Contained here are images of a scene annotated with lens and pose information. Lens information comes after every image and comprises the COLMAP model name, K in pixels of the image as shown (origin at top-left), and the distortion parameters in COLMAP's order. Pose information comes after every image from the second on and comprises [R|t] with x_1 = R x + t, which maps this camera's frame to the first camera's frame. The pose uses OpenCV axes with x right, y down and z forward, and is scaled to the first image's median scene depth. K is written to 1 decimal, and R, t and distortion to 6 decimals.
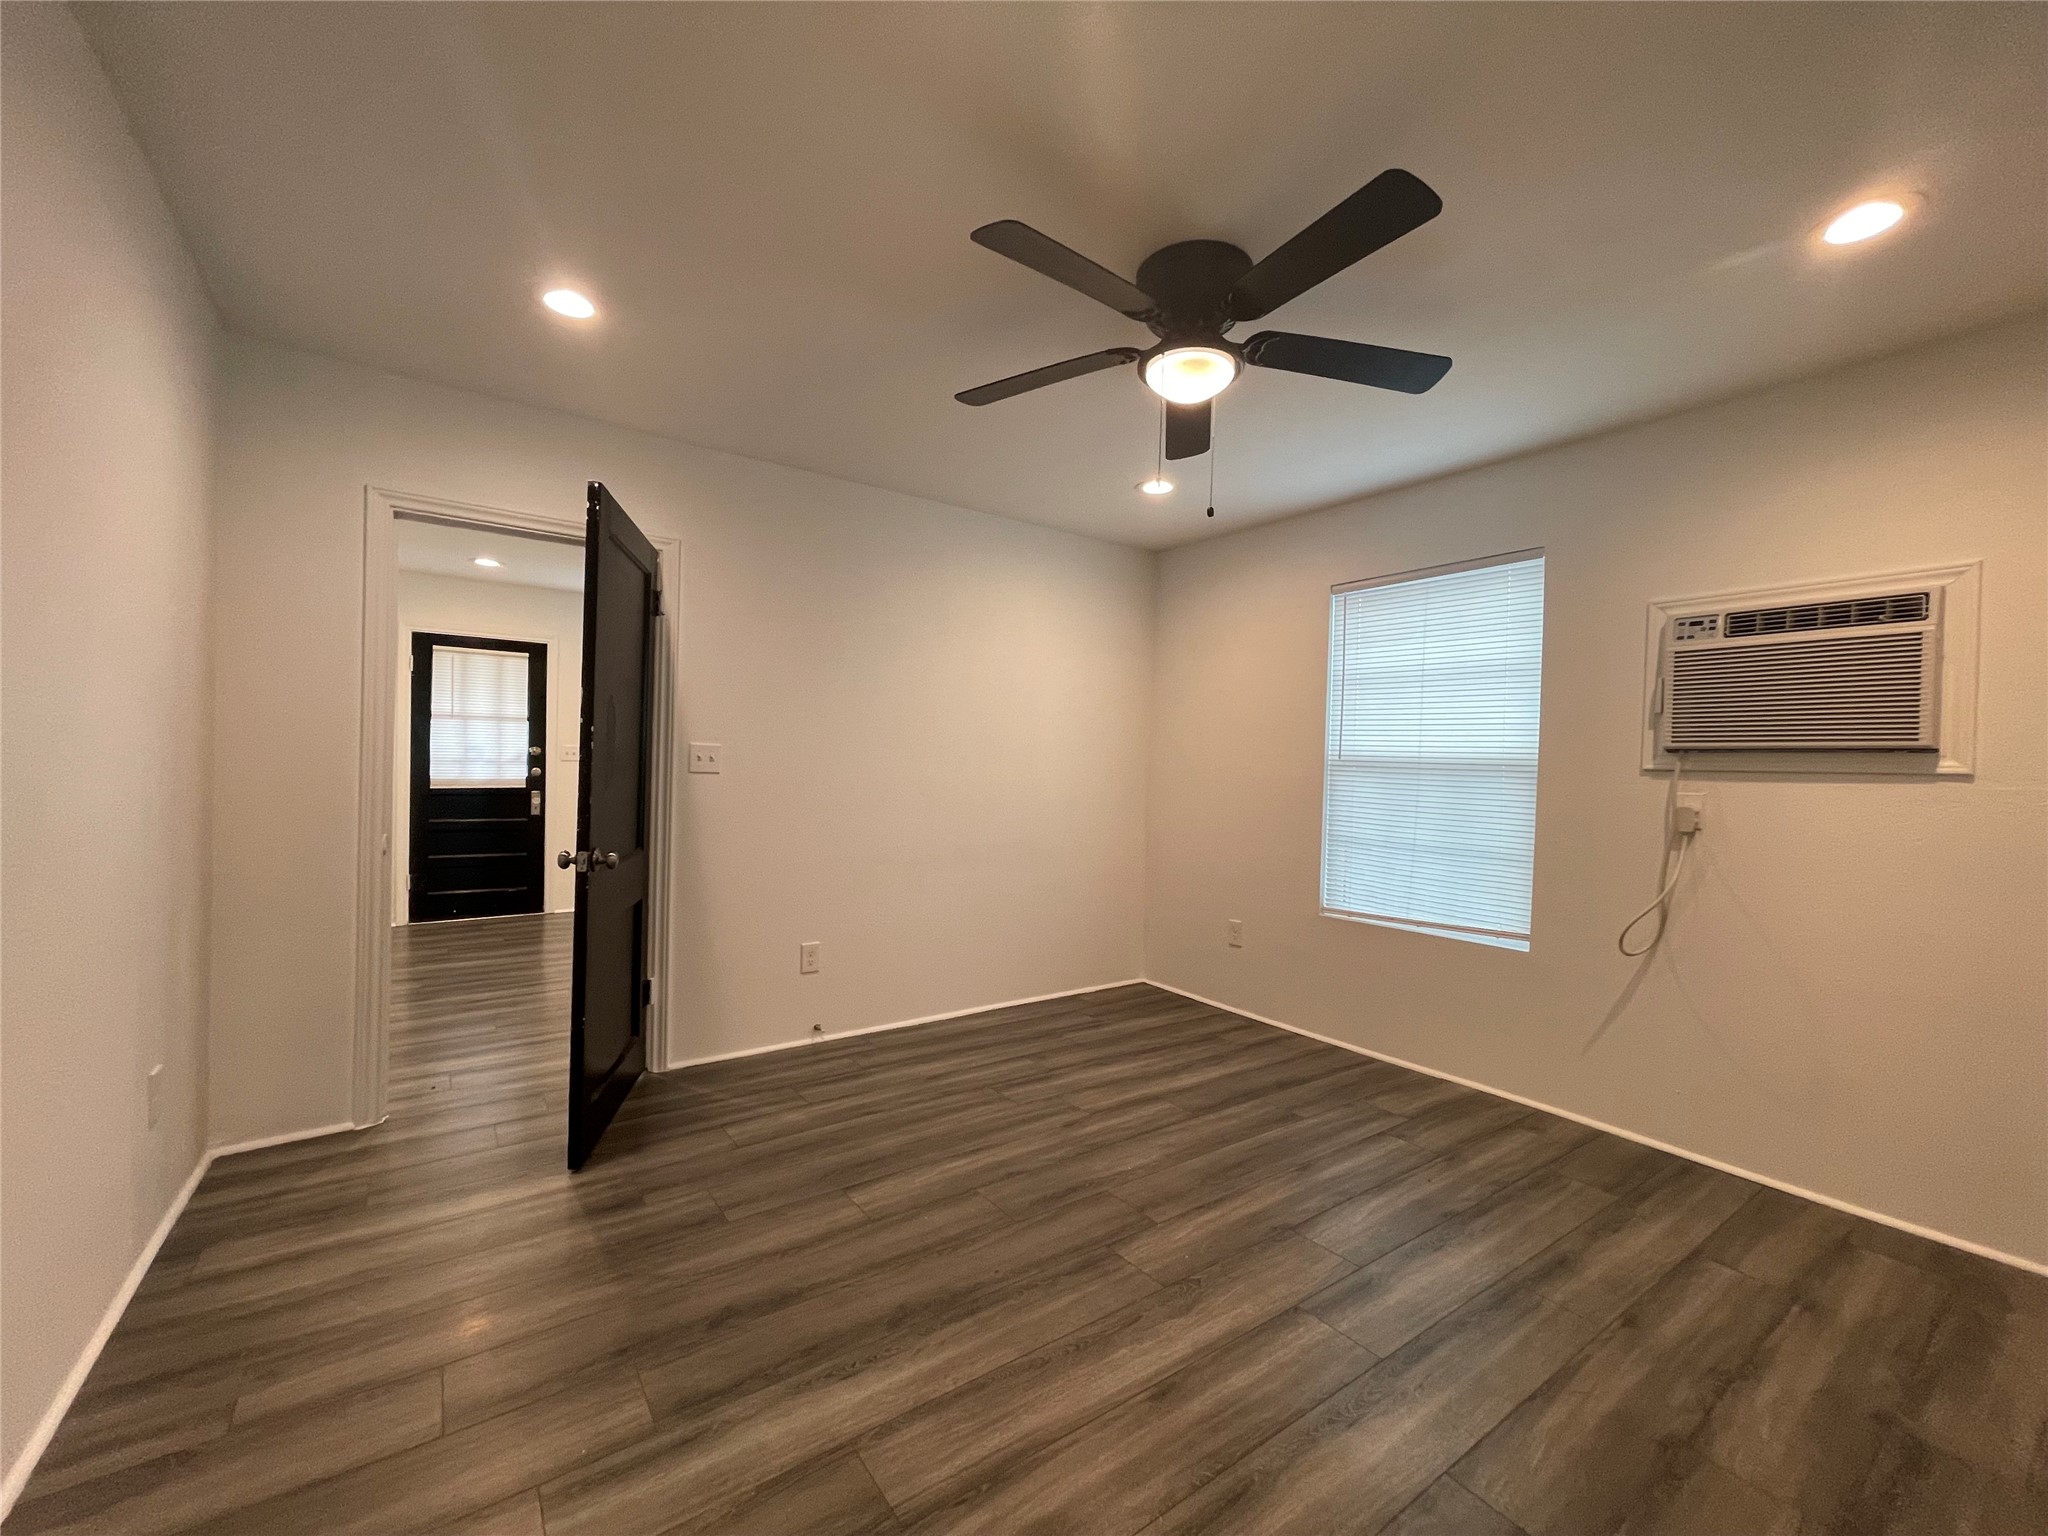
lens RADIAL K [[825.4, 0, 1019.6], [0, 825.4, 781.0], [0, 0, 1]] dist [-0.001110, 0.003485]
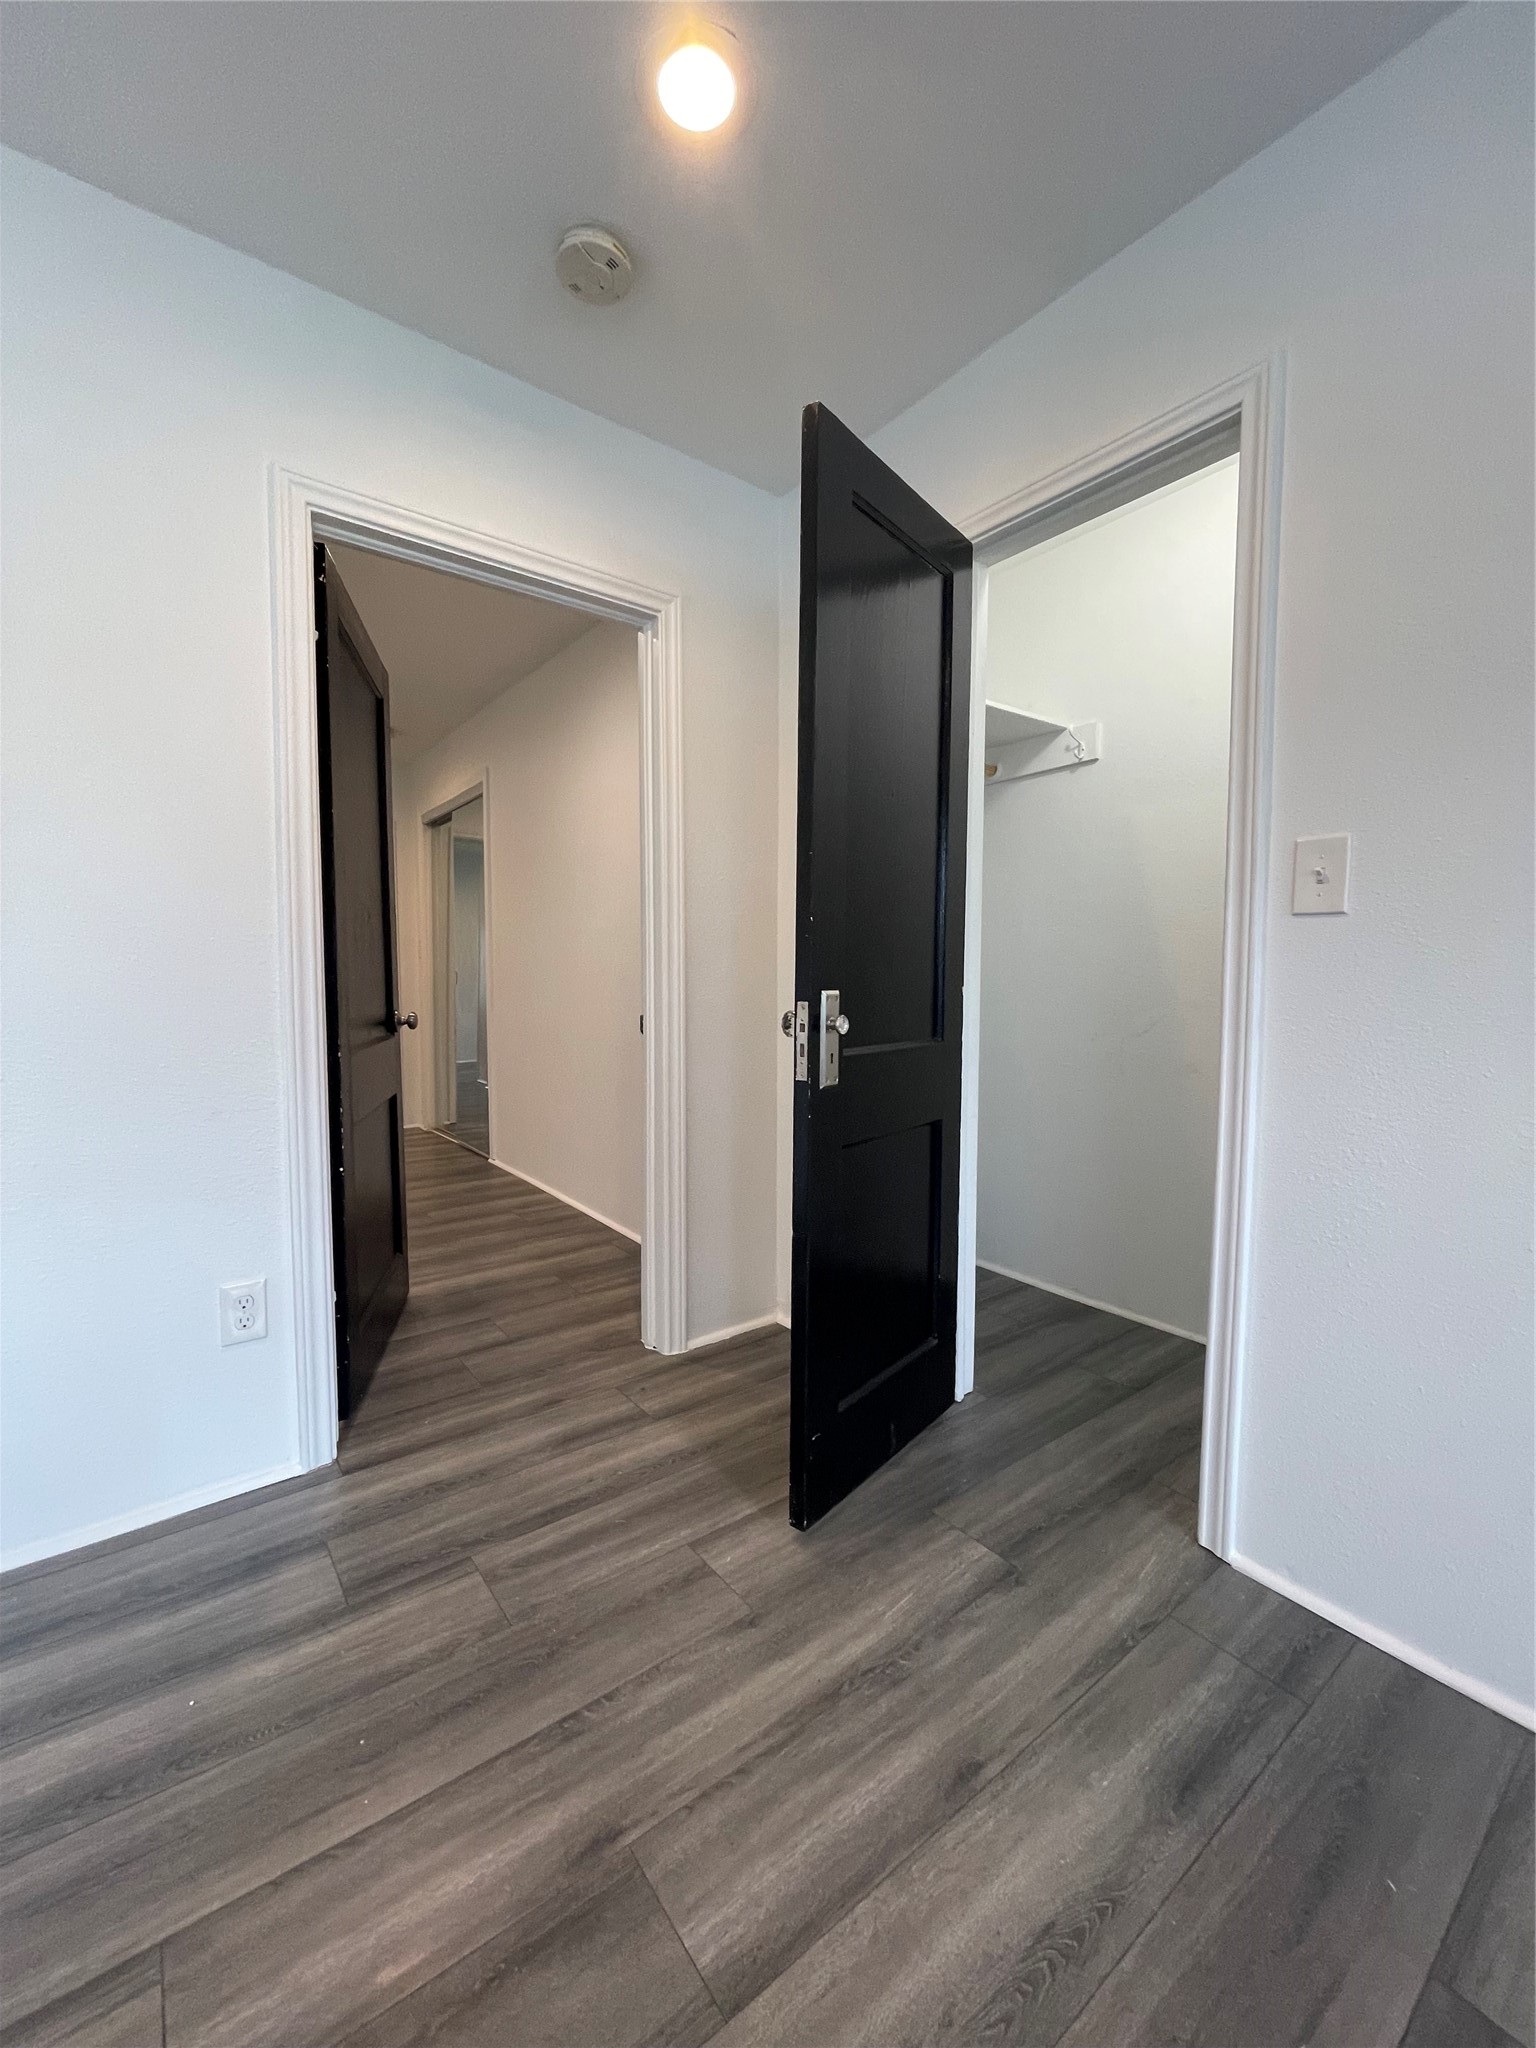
lens RADIAL K [[825.4, 0, 766.1], [0, 825.4, 1023.8], [0, 0, 1]] dist [-0.001110, 0.003485]
pose [[-0.998865, -0.029838, -0.037139, 0.057016], [-0.032712, 0.996308, 0.079372, 0.036648], [0.034634, 0.080496, -0.996153, 1.050549]]
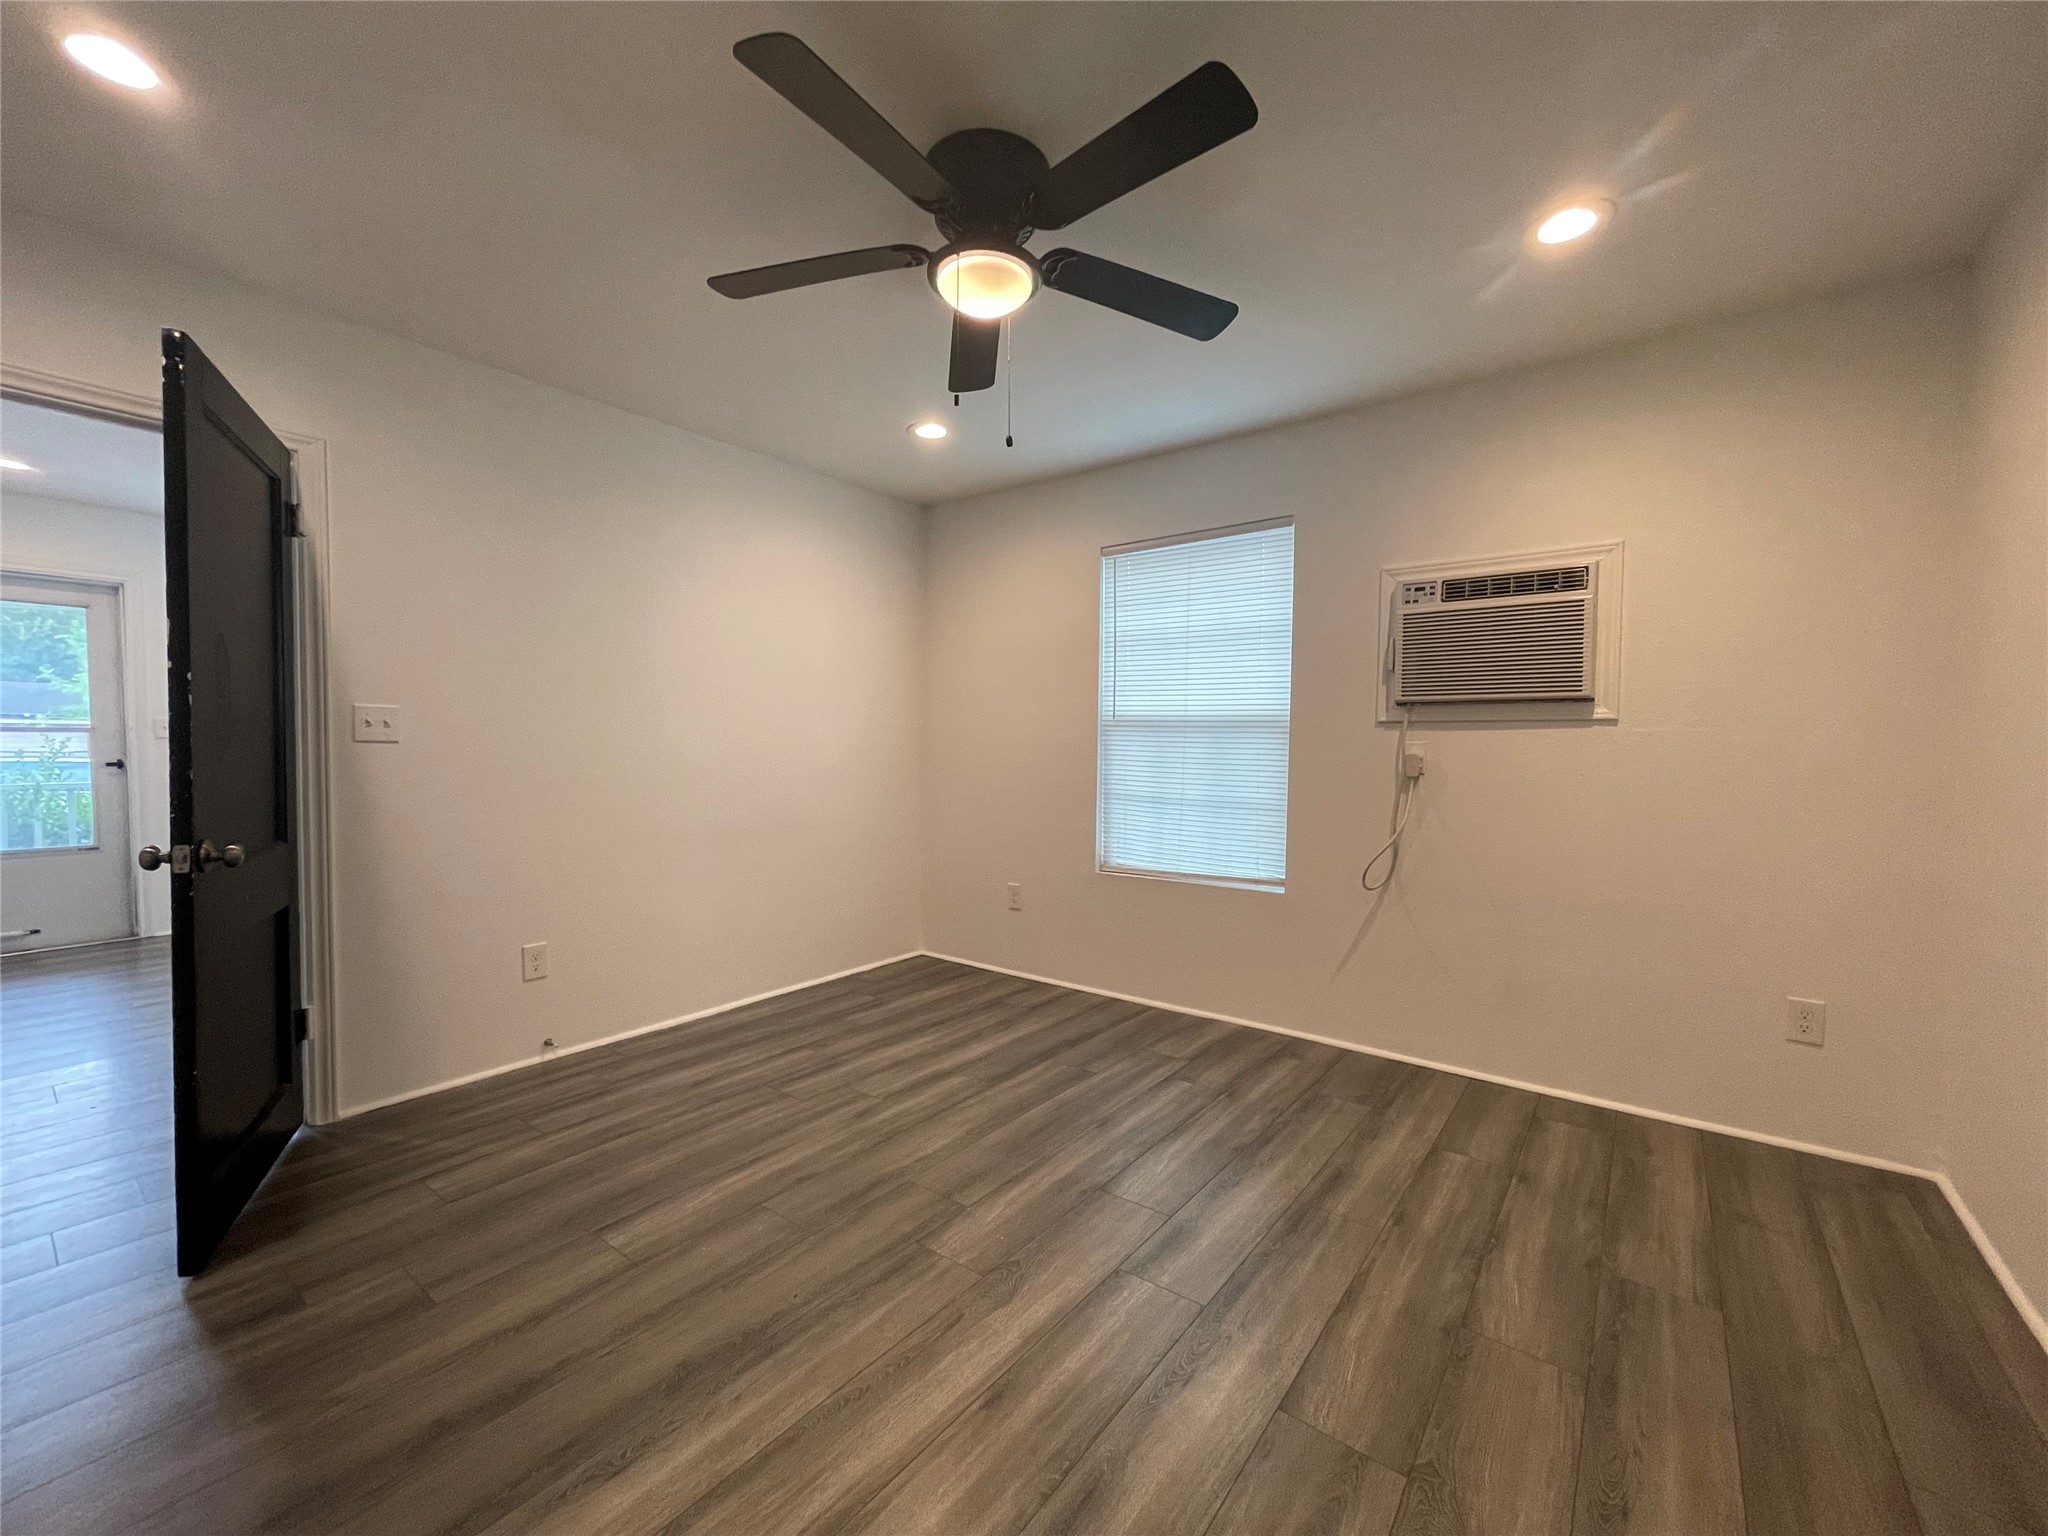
lens RADIAL K [[825.4, 0, 1017.8], [0, 825.4, 778.2], [0, 0, 1]] dist [-0.001110, 0.003485]
pose [[0.957111, -0.029475, 0.288218, -0.031838], [0.021813, 0.999319, 0.029760, 0.020885], [-0.288899, -0.022197, 0.957102, 0.089521]]
